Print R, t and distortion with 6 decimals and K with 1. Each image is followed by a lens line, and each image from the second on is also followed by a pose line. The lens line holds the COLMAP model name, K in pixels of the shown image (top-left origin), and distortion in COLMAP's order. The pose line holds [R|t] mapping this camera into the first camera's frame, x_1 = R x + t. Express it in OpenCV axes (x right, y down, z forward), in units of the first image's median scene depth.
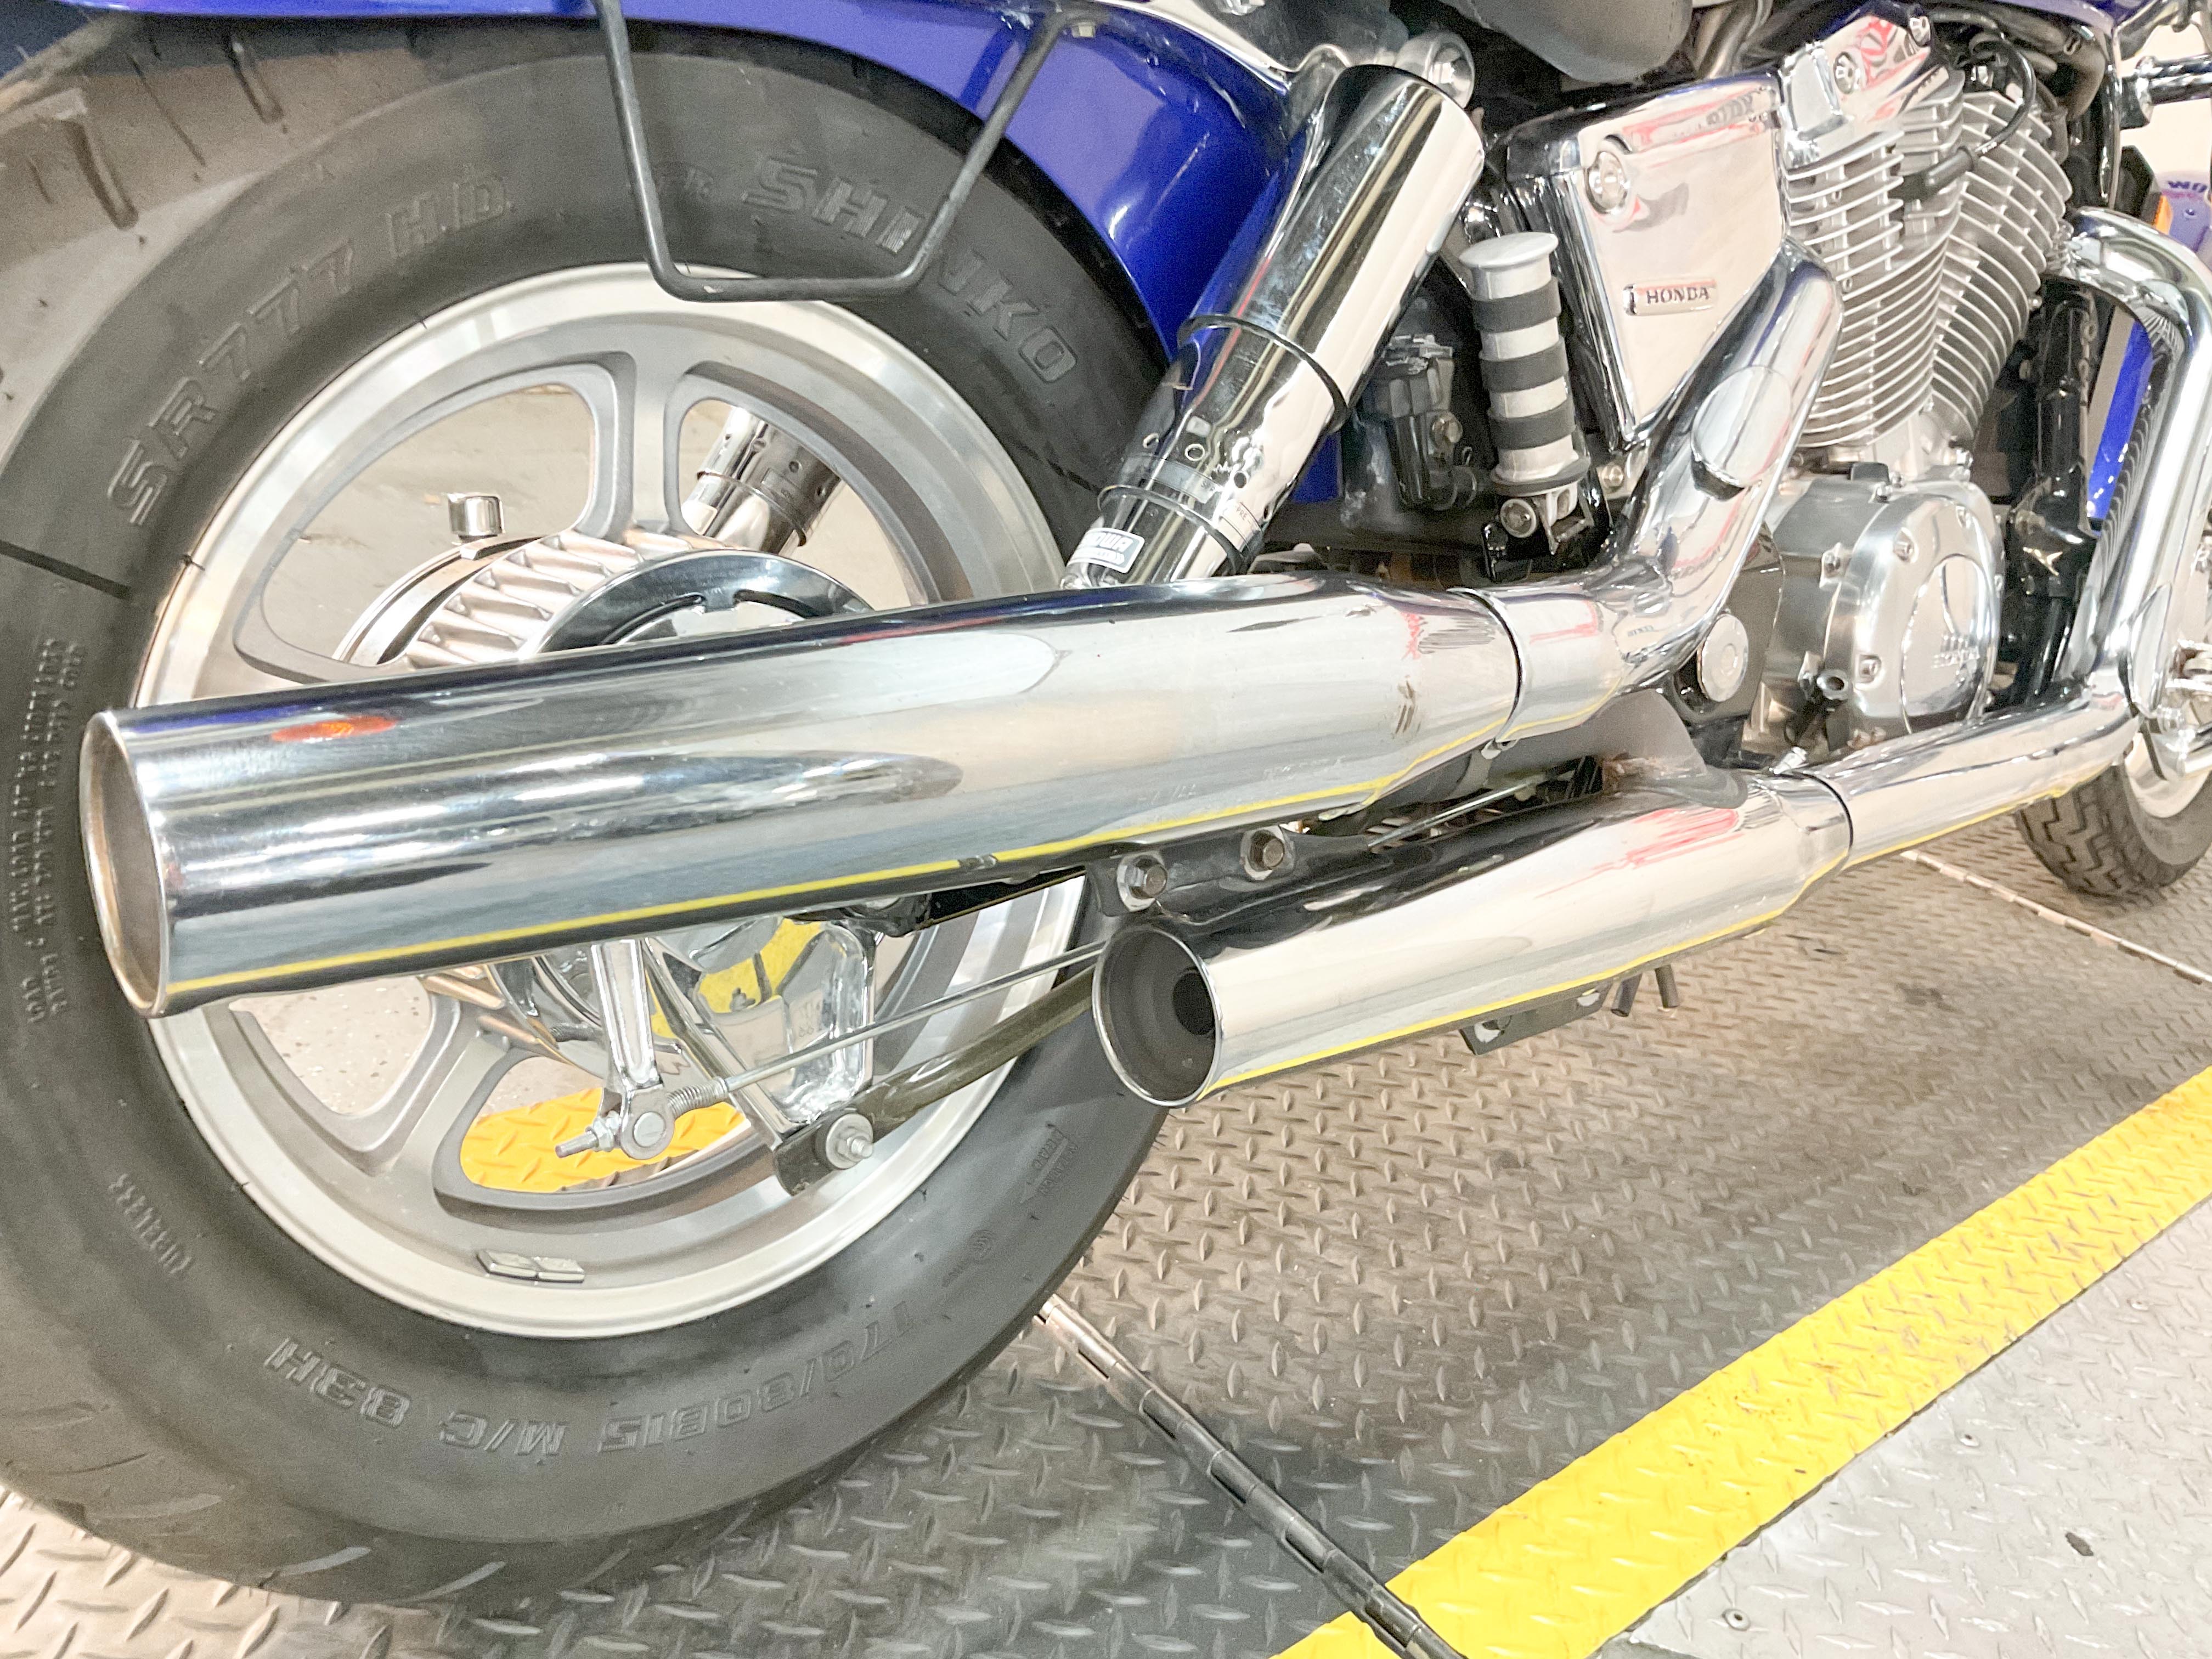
lens RADIAL K [[1901.2, 0, 1106.0], [0, 1901.2, 829.5], [0, 0, 1]] dist [-0.010350, 0.004818]
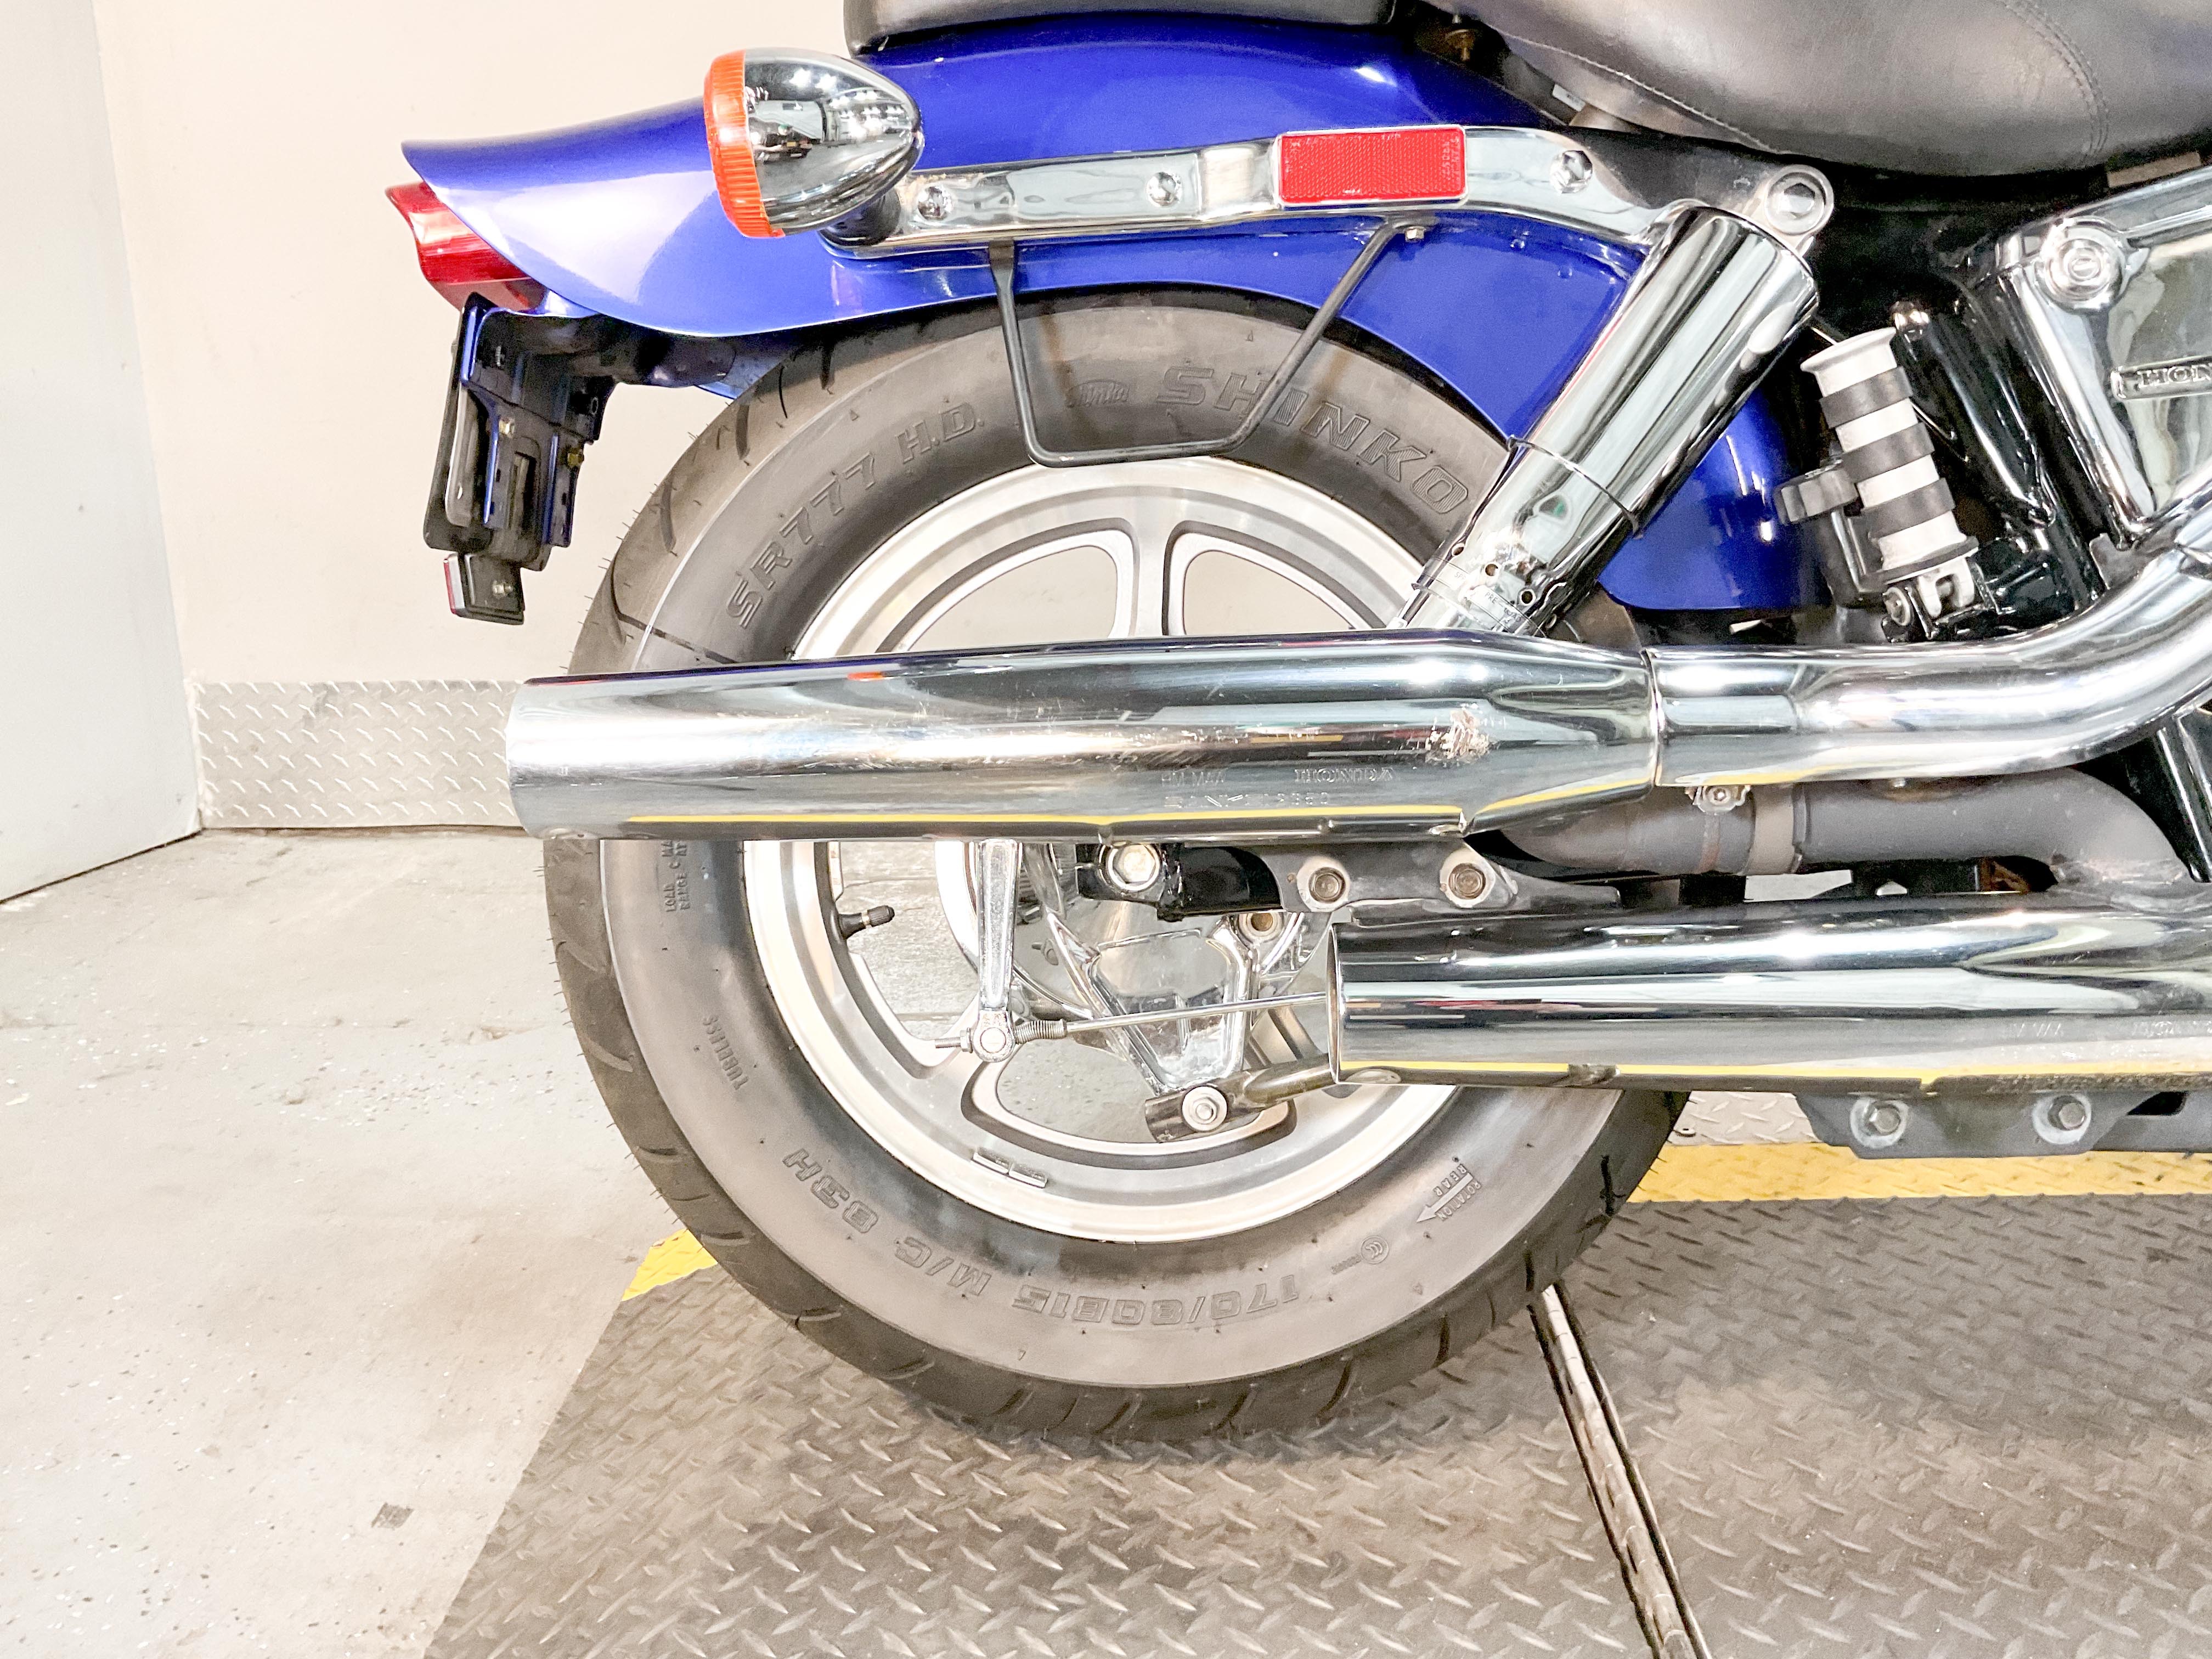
lens RADIAL K [[1901.2, 0, 1106.0], [0, 1901.2, 829.5], [0, 0, 1]] dist [-0.010350, 0.004818]
pose [[0.723206, 0.010853, -0.690548, 0.643886], [-0.117422, 0.987251, -0.107460, 0.116505], [0.680577, 0.158801, 0.715260, 0.018743]]
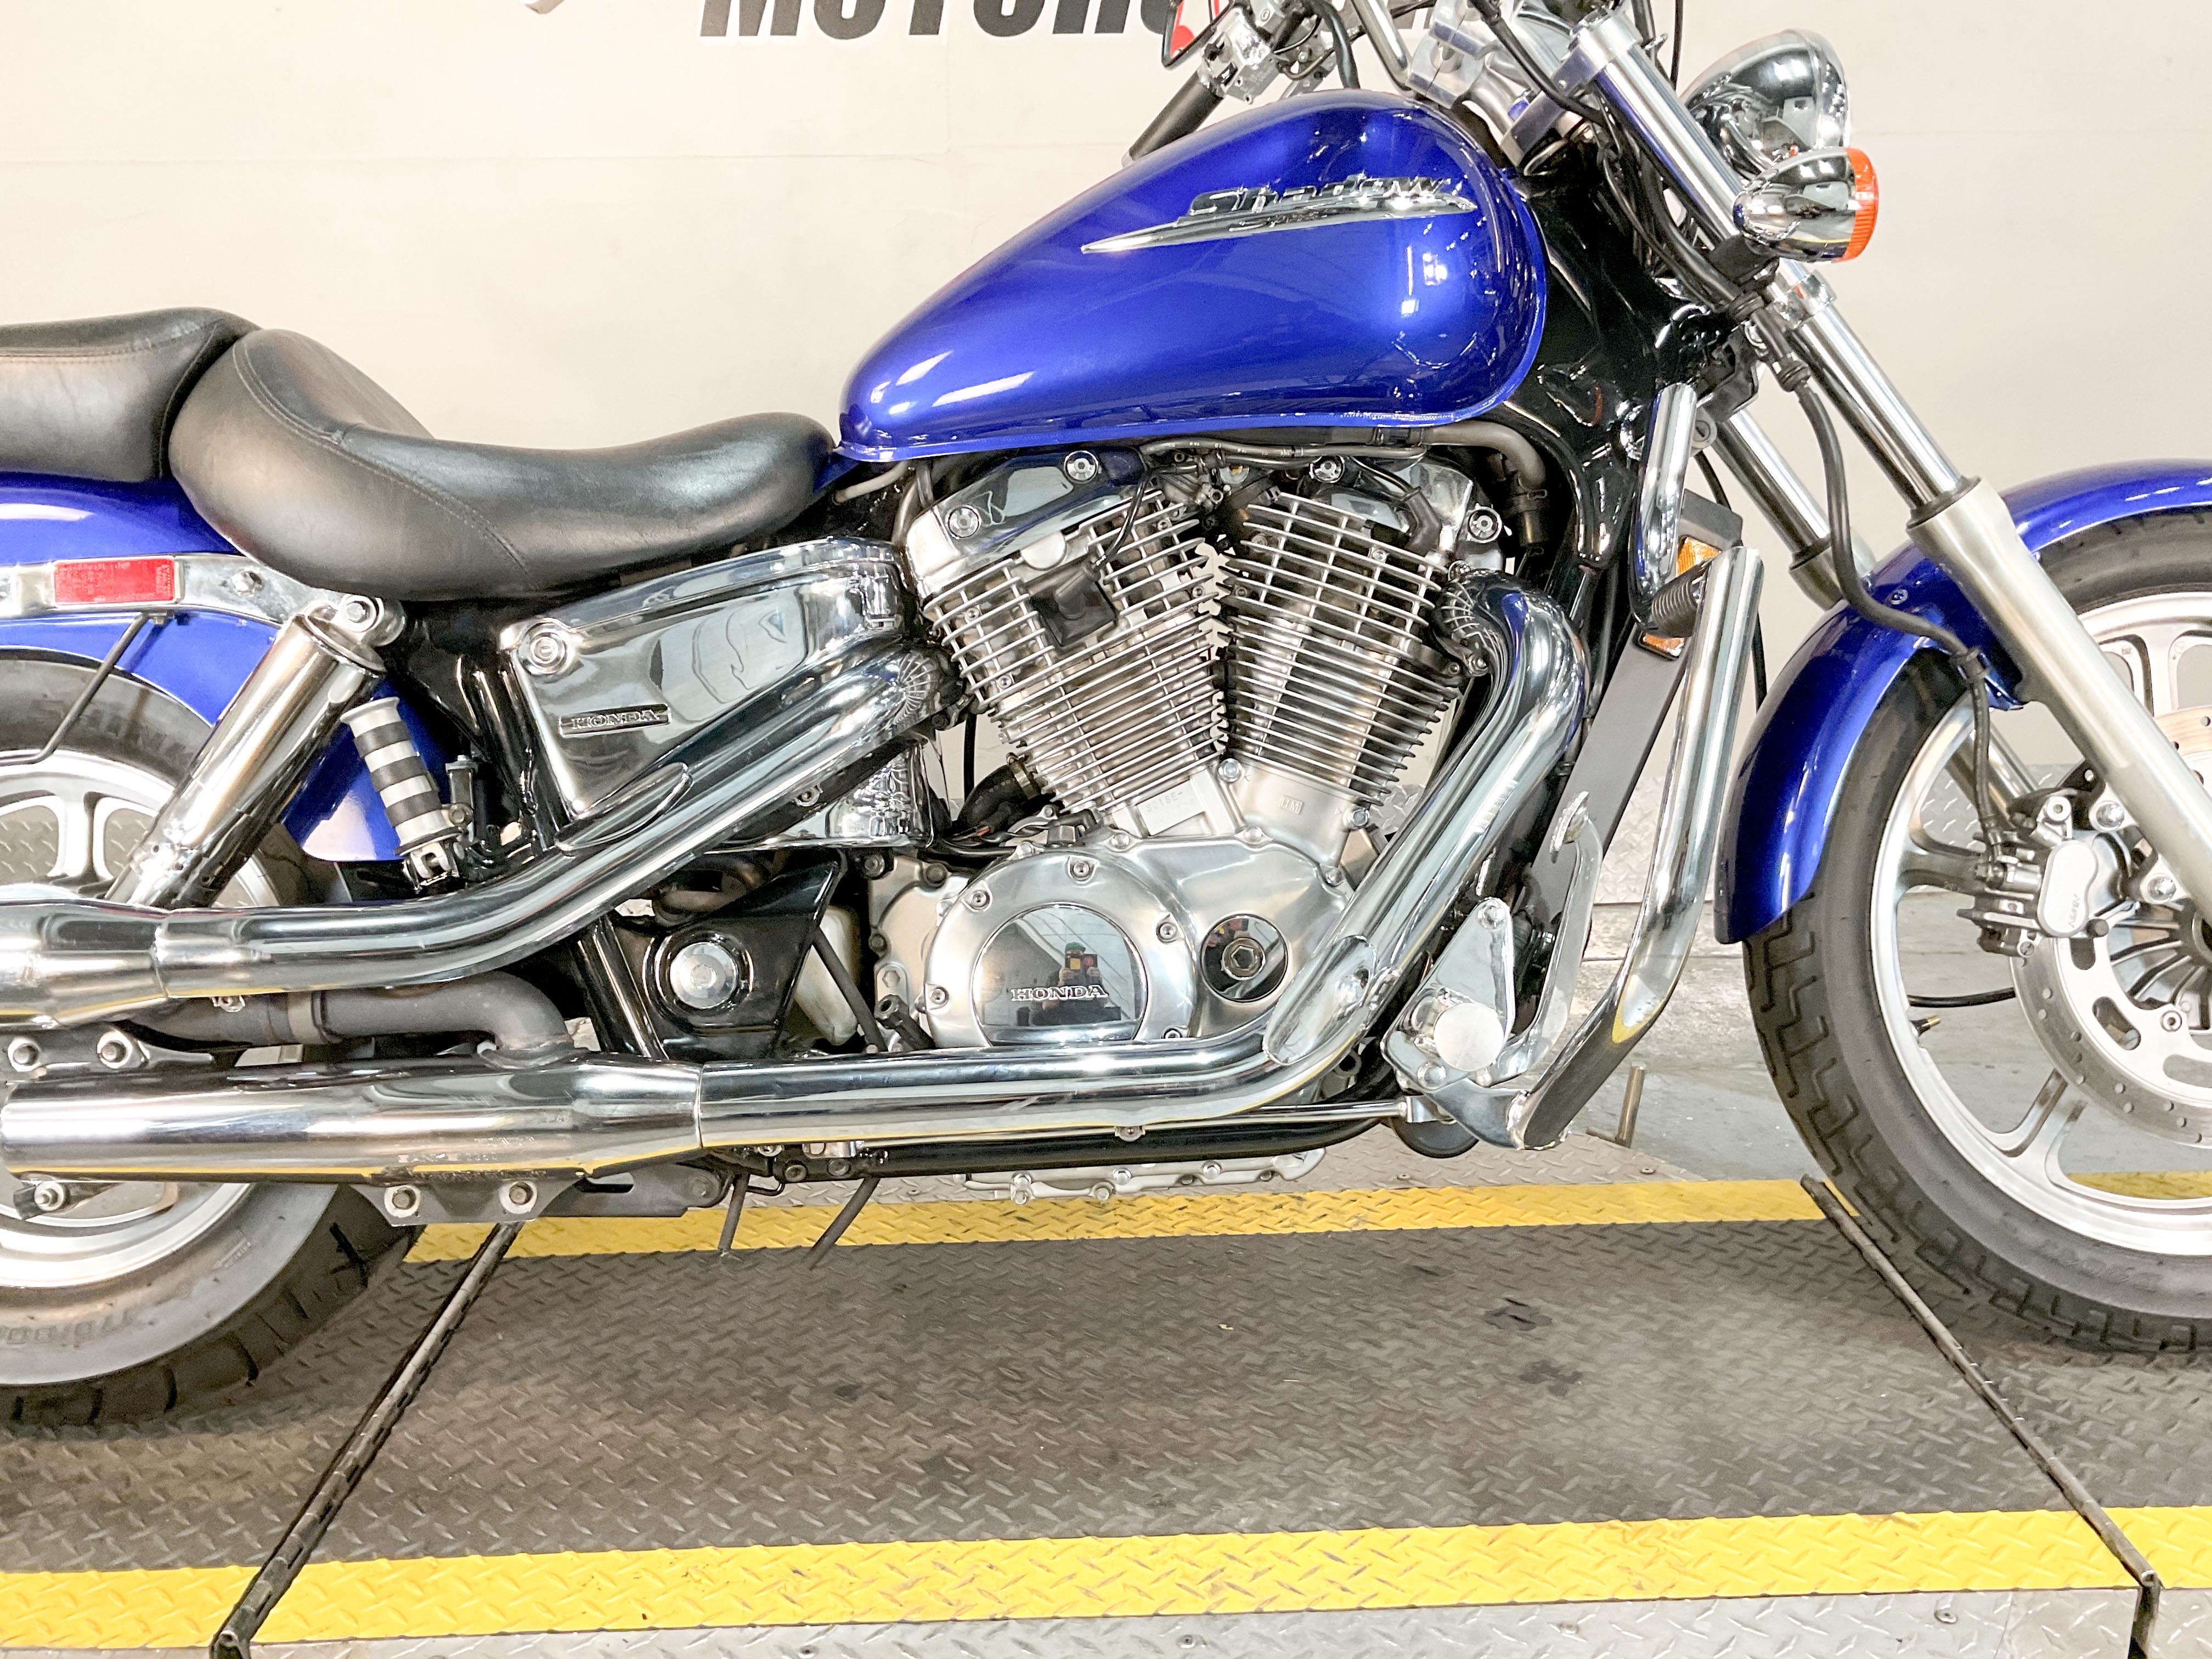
lens RADIAL K [[1901.2, 0, 1106.0], [0, 1901.2, 829.5], [0, 0, 1]] dist [-0.010350, 0.004818]
pose [[0.739929, -0.017646, -0.672453, 1.799420], [-0.102207, 0.985101, -0.138312, -0.039959], [0.664875, 0.171071, 0.727101, 0.248135]]
